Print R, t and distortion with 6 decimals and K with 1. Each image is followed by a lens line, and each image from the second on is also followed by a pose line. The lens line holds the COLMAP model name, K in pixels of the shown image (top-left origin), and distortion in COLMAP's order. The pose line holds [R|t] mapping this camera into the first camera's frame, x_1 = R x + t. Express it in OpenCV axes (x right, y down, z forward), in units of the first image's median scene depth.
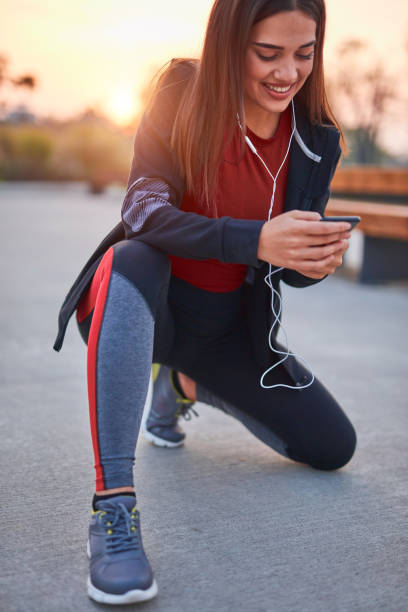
lens RADIAL K [[874.7, 0, 218.8], [0, 874.7, 318.0], [0, 0, 1]] dist [-0.016392, 0.055287]
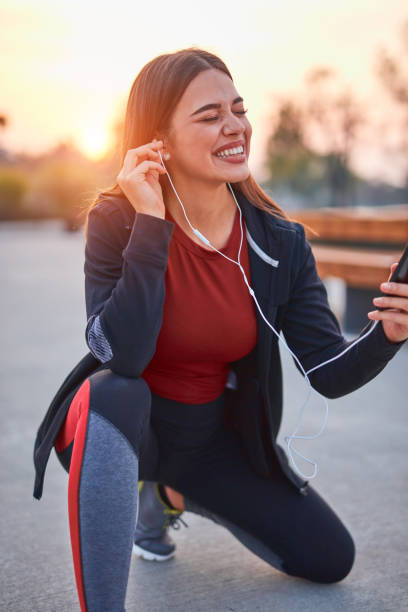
lens RADIAL K [[874.7, 0, 218.8], [0, 874.7, 318.0], [0, 0, 1]] dist [-0.016392, 0.055287]
pose [[0.998715, -0.045139, 0.023024, -0.001720], [0.045799, 0.998530, -0.028997, -0.104167], [-0.021681, 0.030014, 0.999314, 0.051928]]
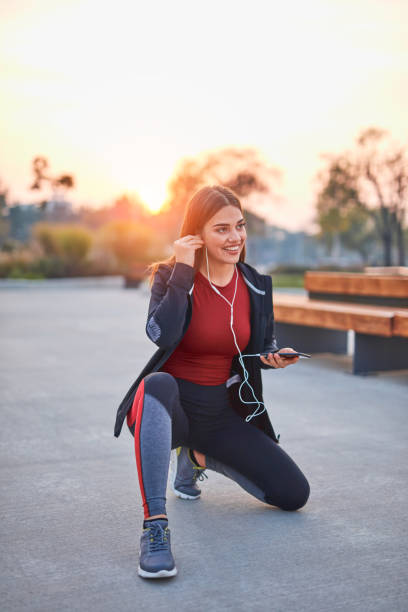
lens RADIAL K [[883.4, 0, 205.6], [0, 883.4, 320.9], [0, 0, 1]] dist [-0.030513, -0.007842]
pose [[0.998131, -0.028508, -0.054045, 0.074909], [0.023768, 0.995977, -0.086396, -0.032733], [0.056290, 0.084951, 0.994794, -0.664022]]
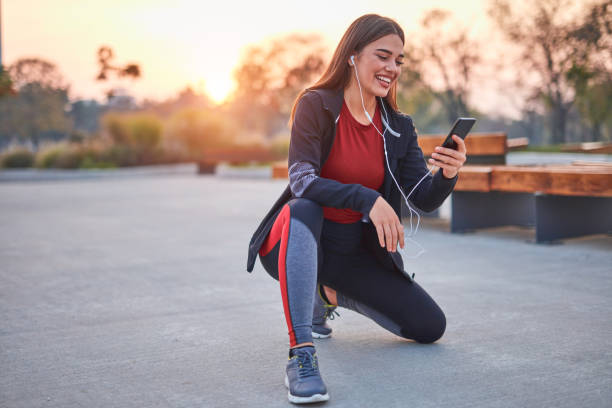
lens RADIAL K [[883.4, 0, 306.0], [0, 883.4, 204.0], [0, 0, 1]] dist [-0.030513, -0.007842]
pose [[0.997865, -0.064094, -0.012536, -0.061179], [0.062619, 0.993500, -0.095064, 0.076074], [0.018548, 0.094076, 0.995392, -0.632314]]
